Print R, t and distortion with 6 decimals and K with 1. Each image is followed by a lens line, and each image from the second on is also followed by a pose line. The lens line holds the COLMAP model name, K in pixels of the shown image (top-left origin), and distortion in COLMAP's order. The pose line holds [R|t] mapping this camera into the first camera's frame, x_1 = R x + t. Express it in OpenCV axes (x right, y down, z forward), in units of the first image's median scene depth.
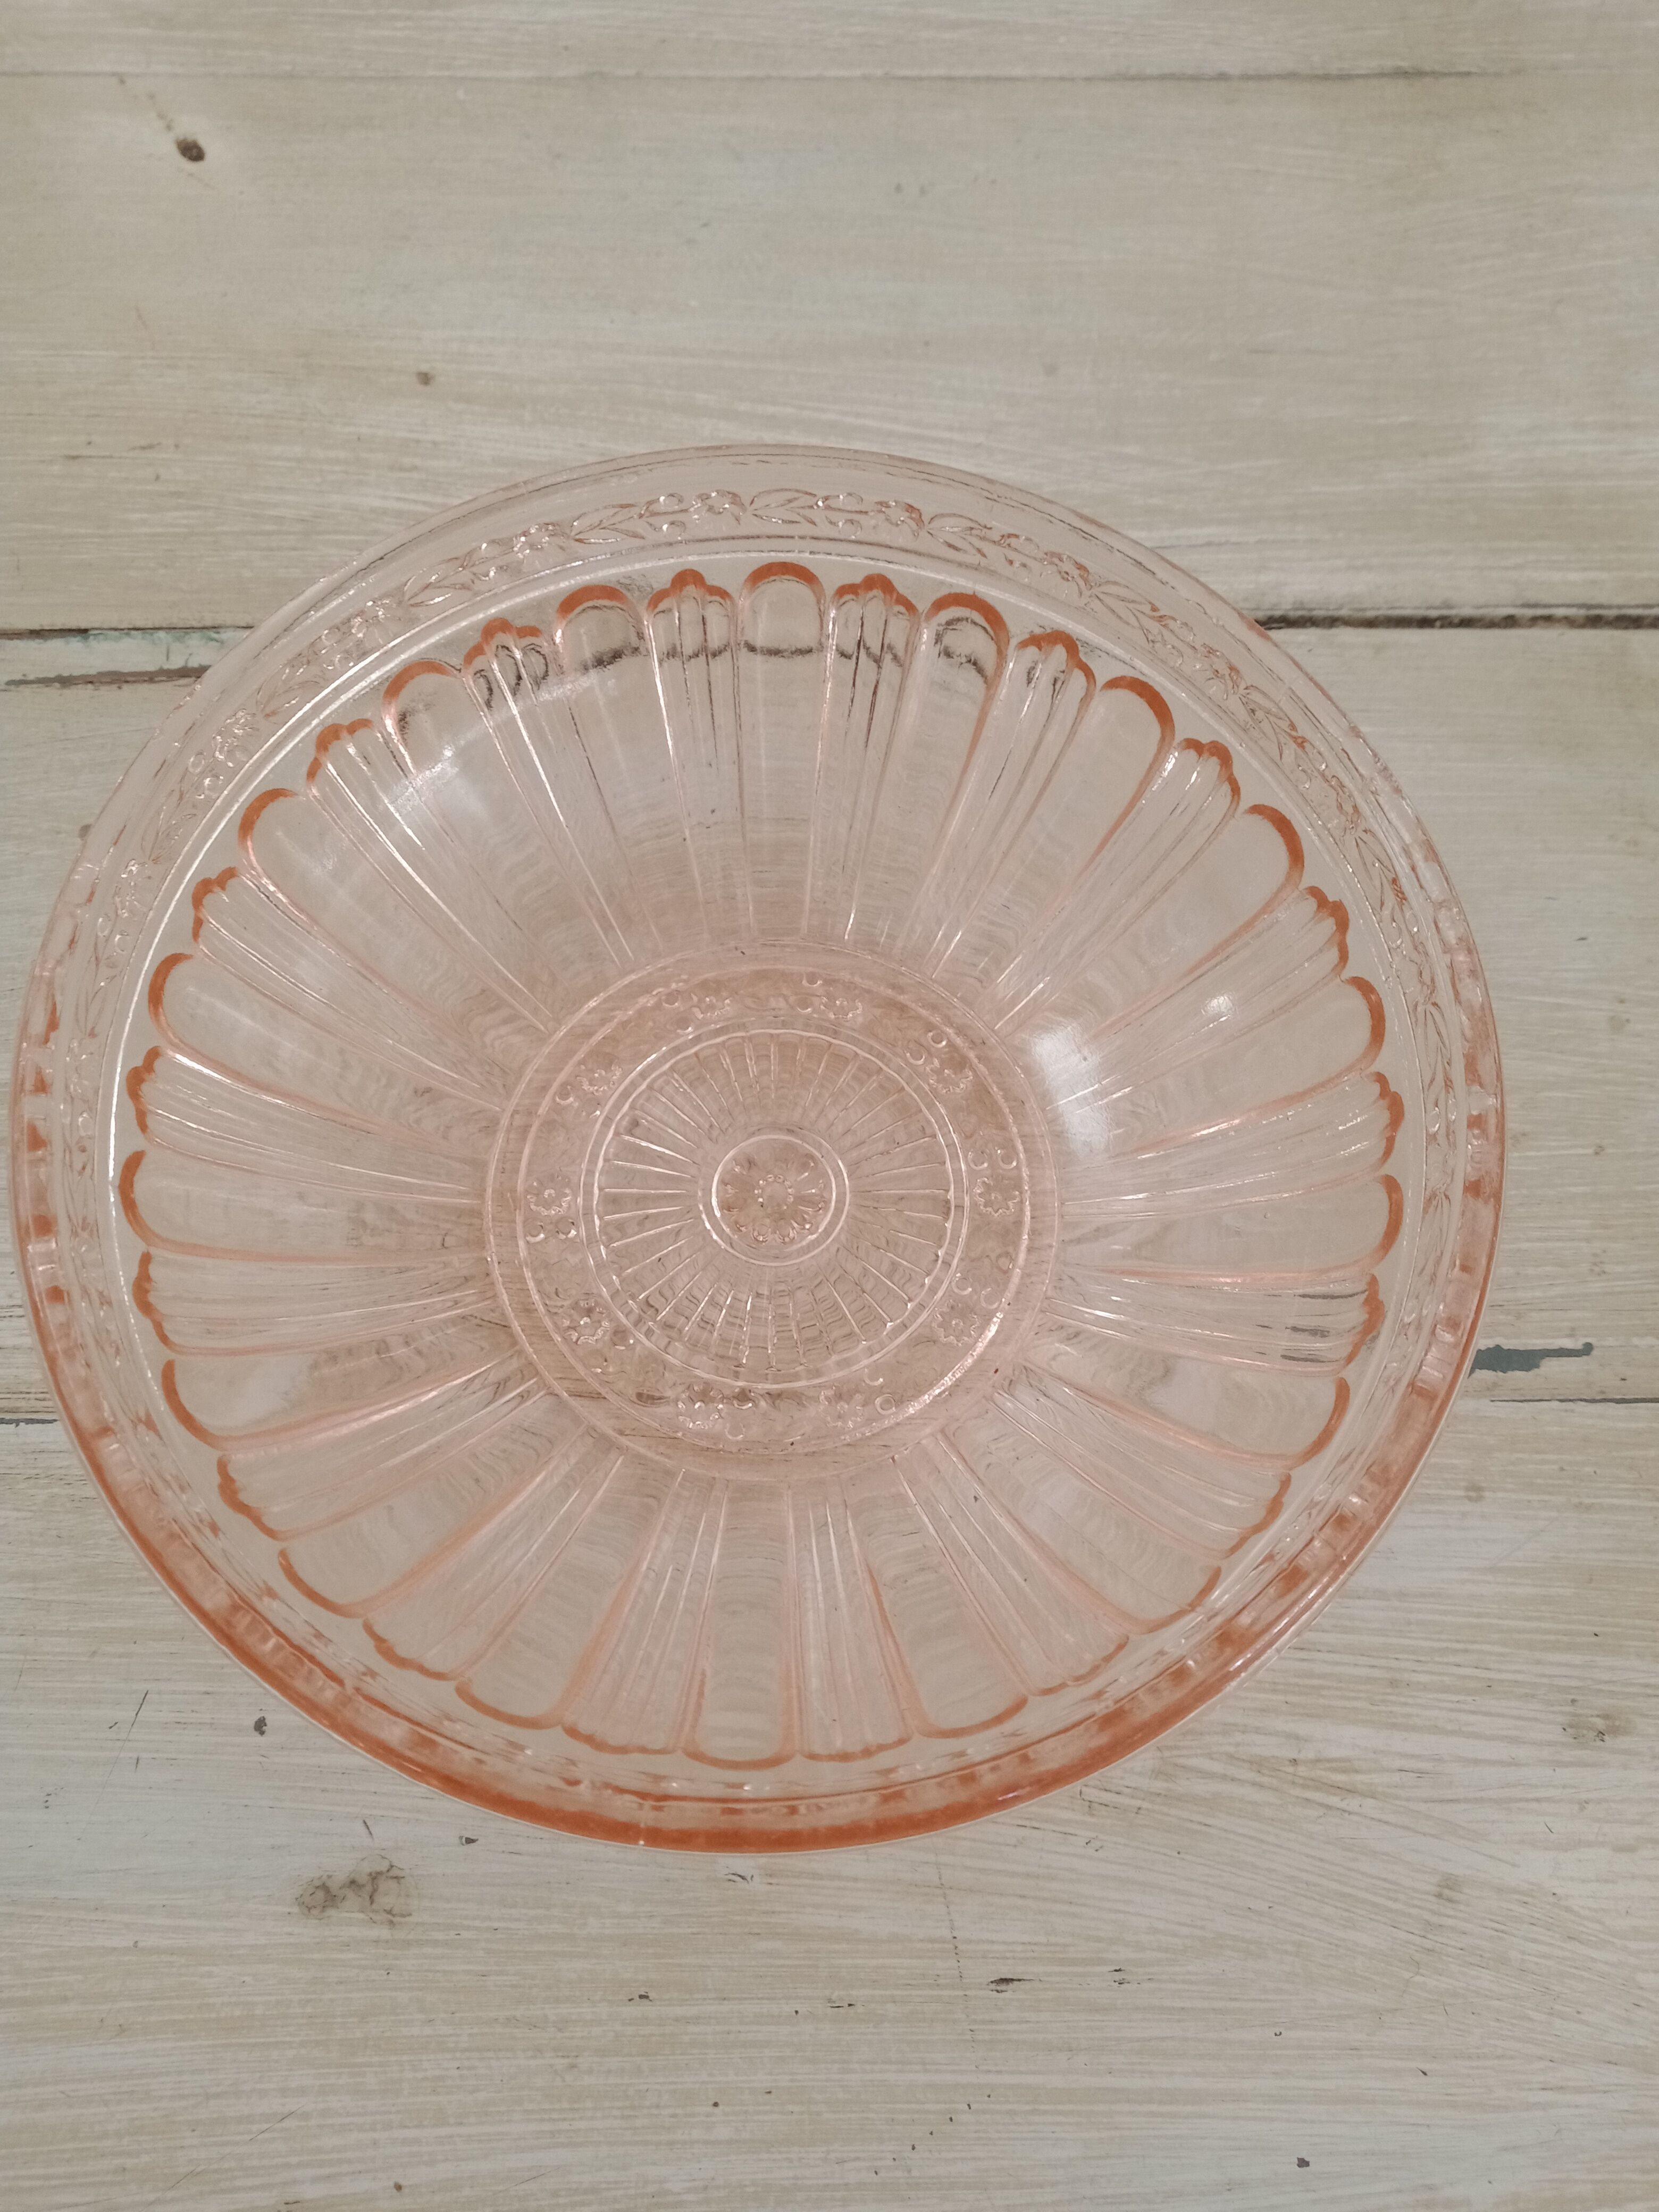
lens RADIAL K [[1767.6, 0, 810.3], [0, 1767.6, 1101.3], [0, 0, 1]] dist [-0.015843, -0.013764]
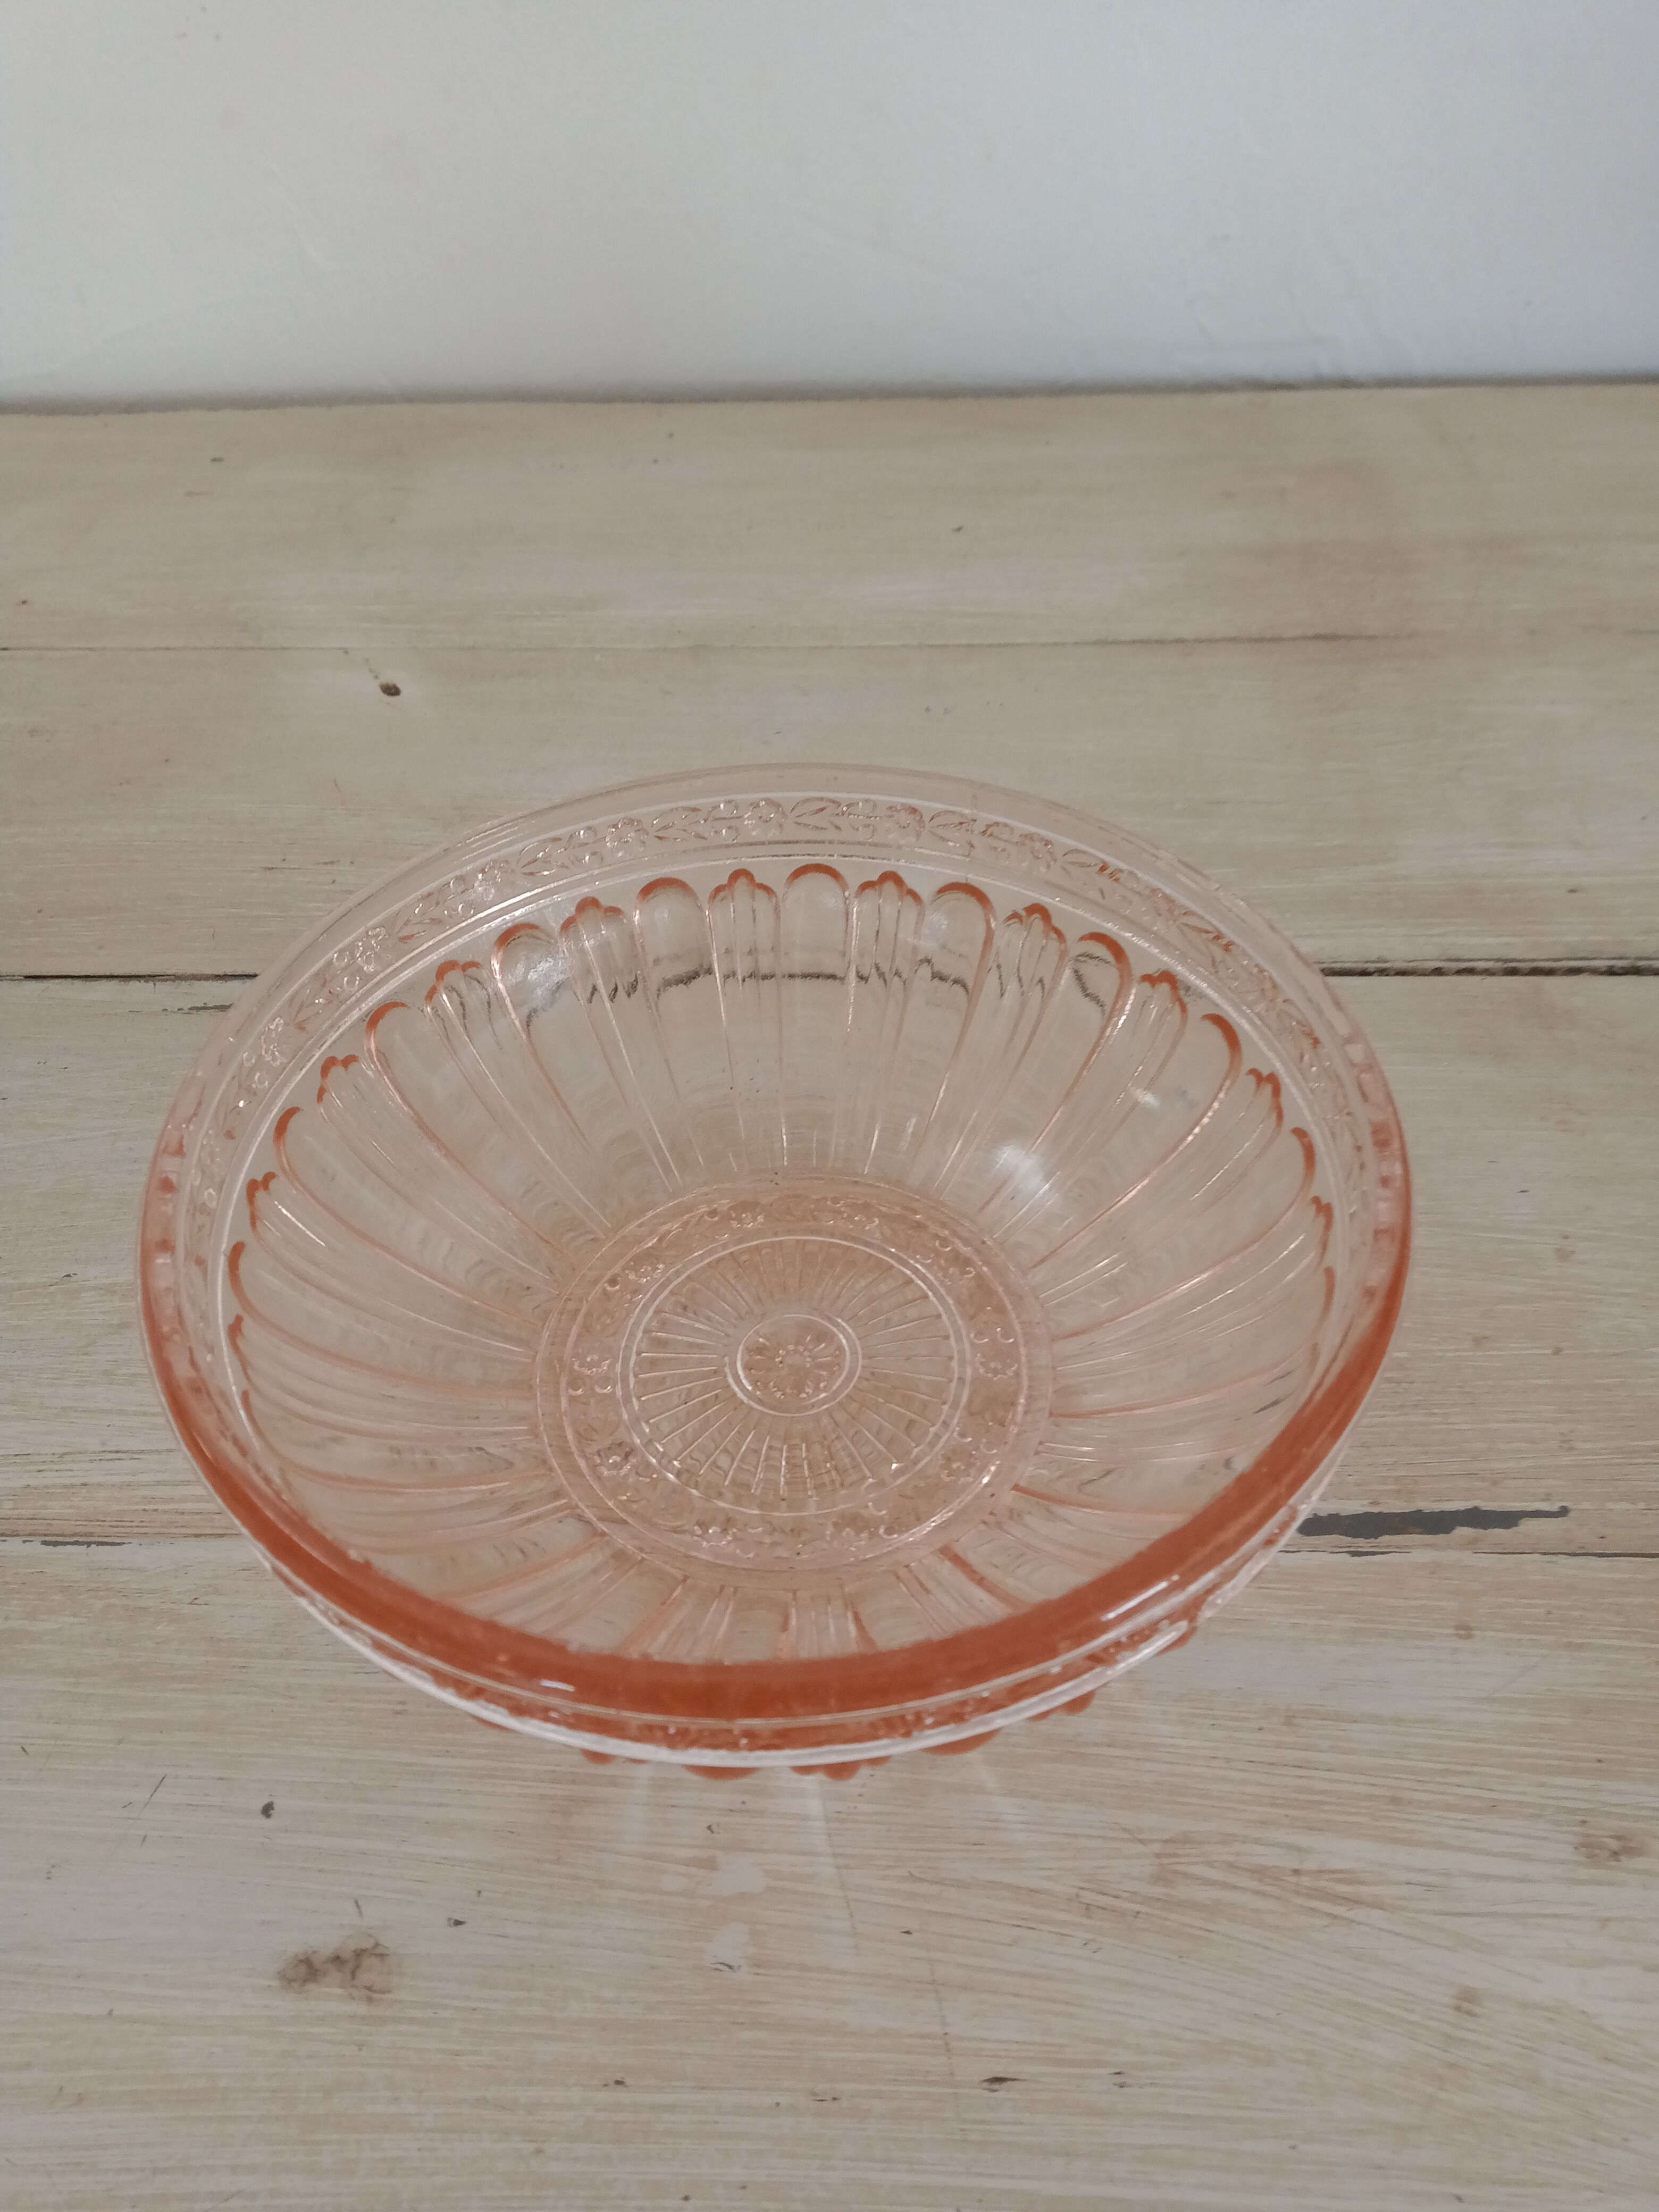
lens RADIAL K [[1767.6, 0, 808.1], [0, 1767.6, 1089.6], [0, 0, 1]] dist [-0.015843, -0.013764]
pose [[0.998149, 0.005108, -0.060604, 0.062221], [-0.030081, 0.907510, -0.418951, 0.410113], [0.052859, 0.419998, 0.905984, -0.085556]]
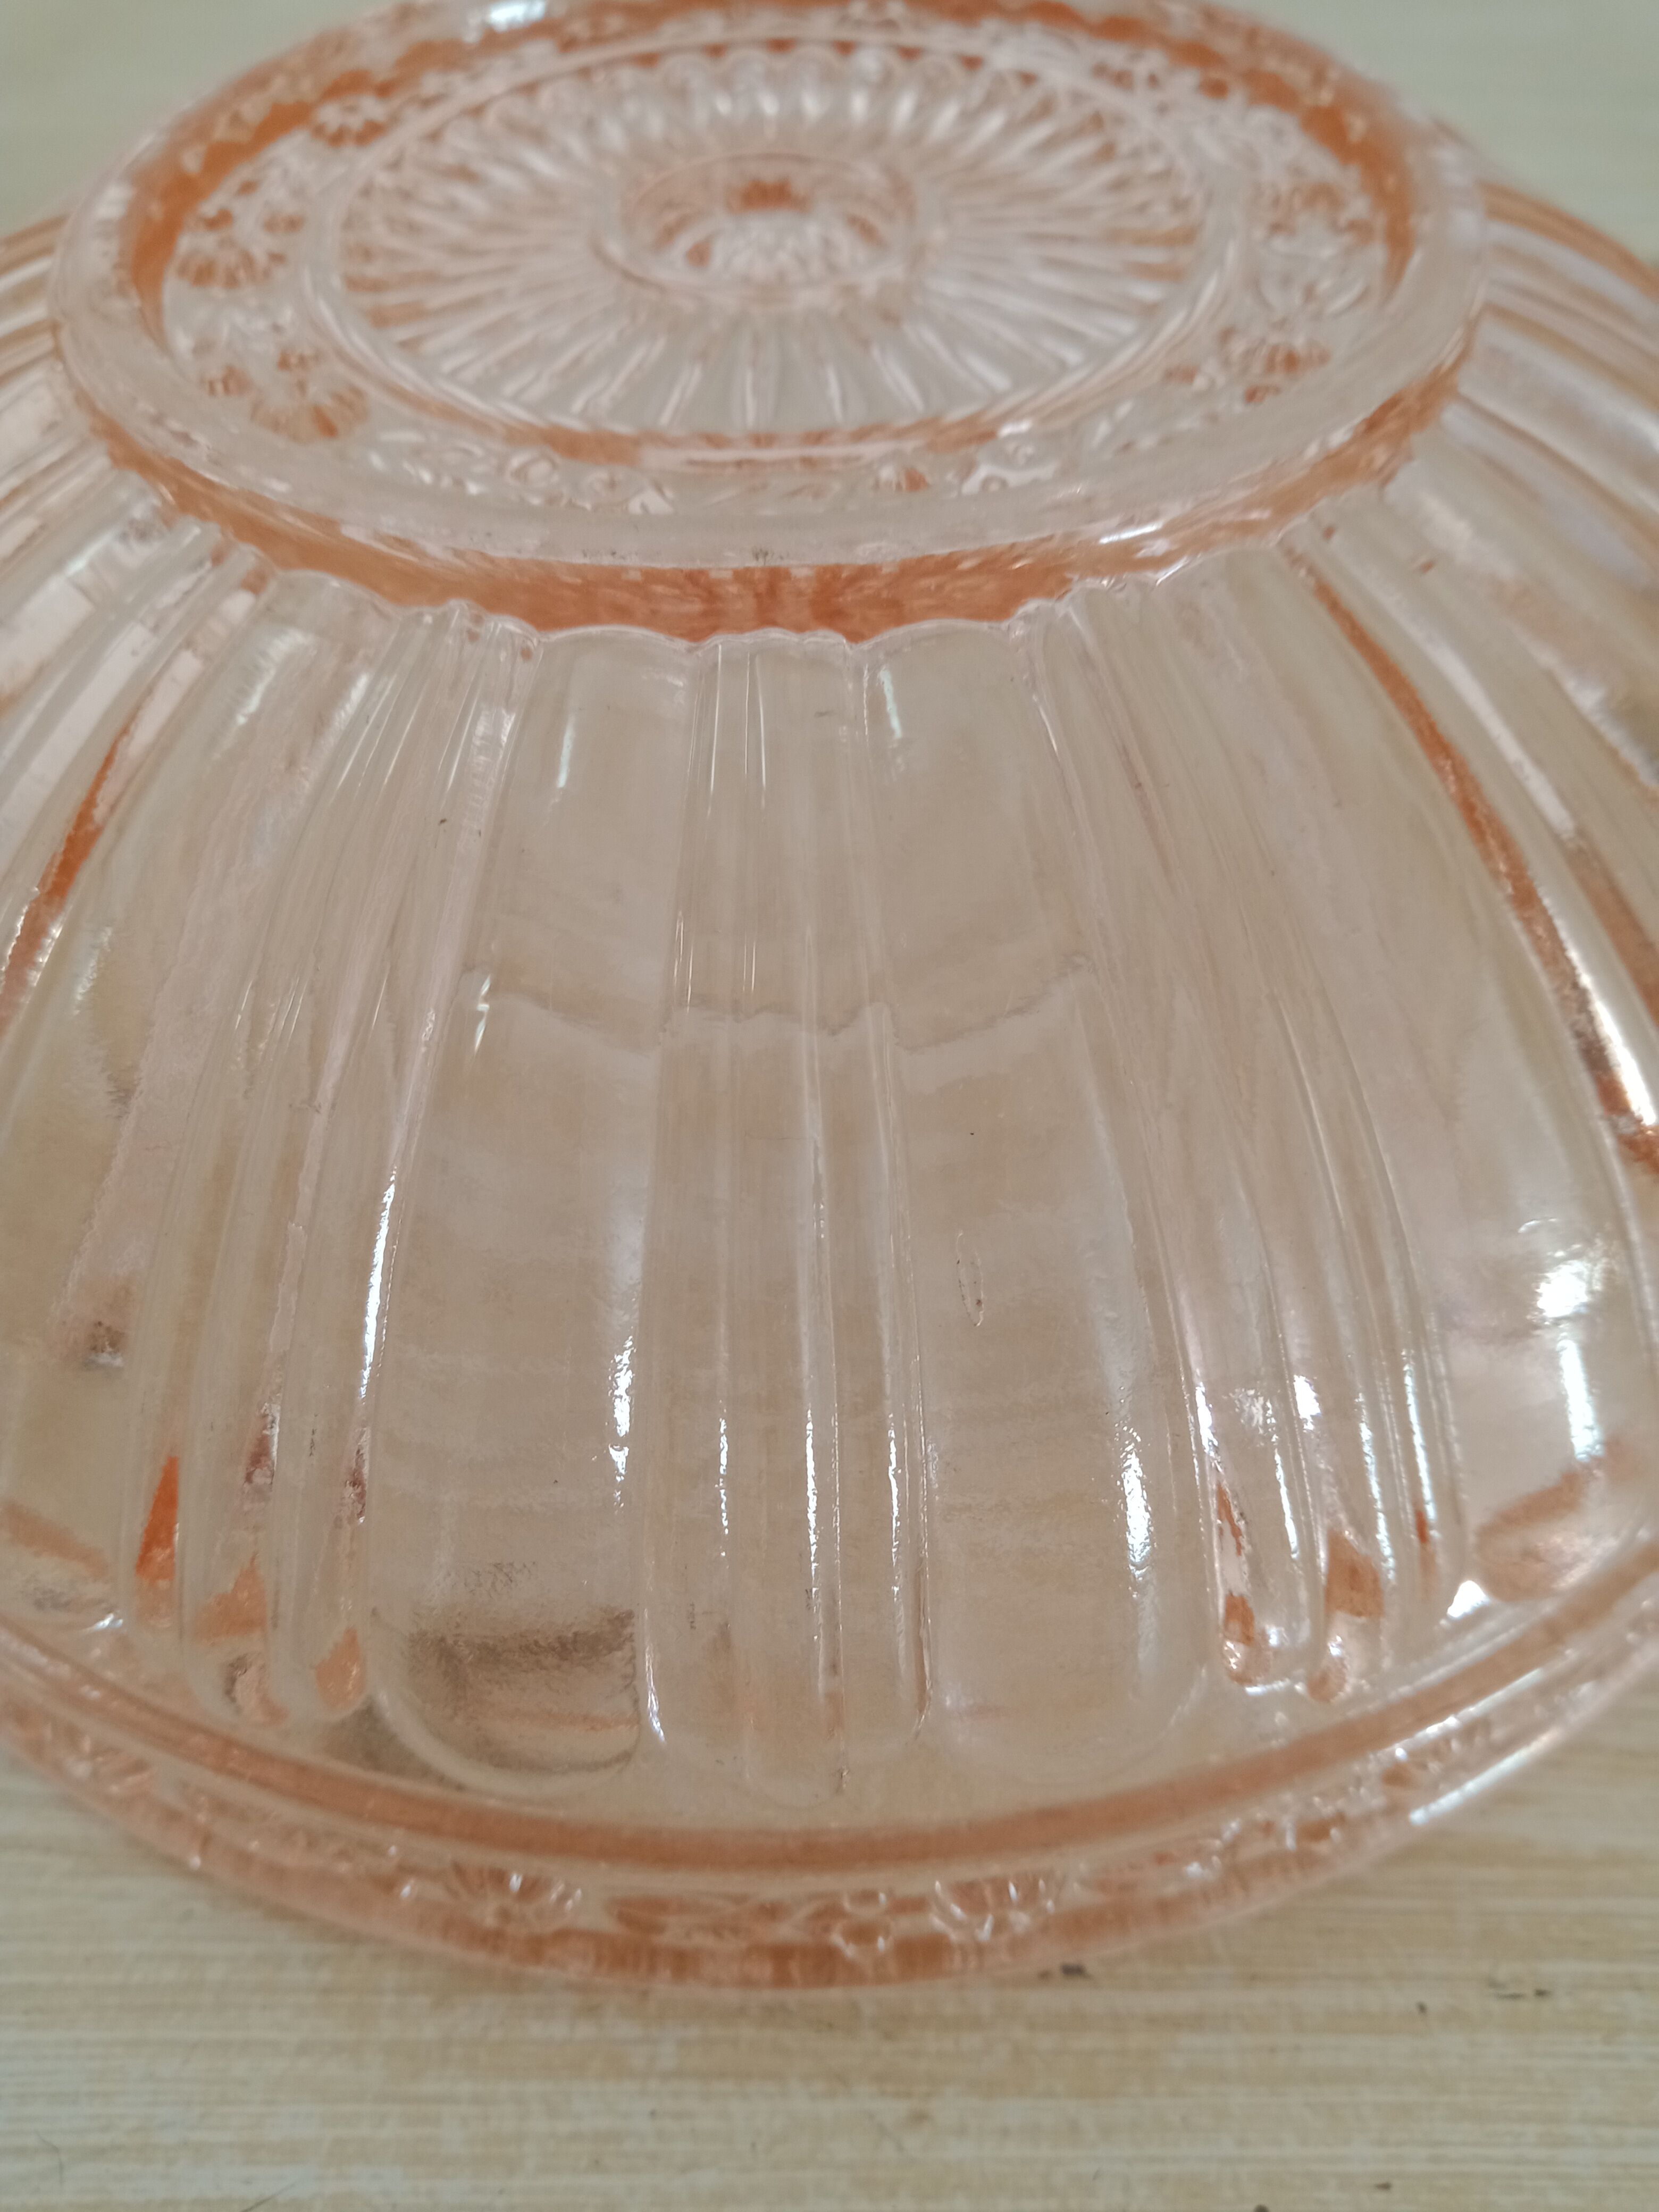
lens RADIAL K [[1767.6, 0, 804.8], [0, 1767.6, 1153.0], [0, 0, 1]] dist [-0.015843, -0.013764]
pose [[0.999137, 0.015485, -0.038530, -0.146157], [-0.026220, 0.954767, -0.296196, 0.439697], [0.032200, 0.296951, 0.954350, 0.501890]]
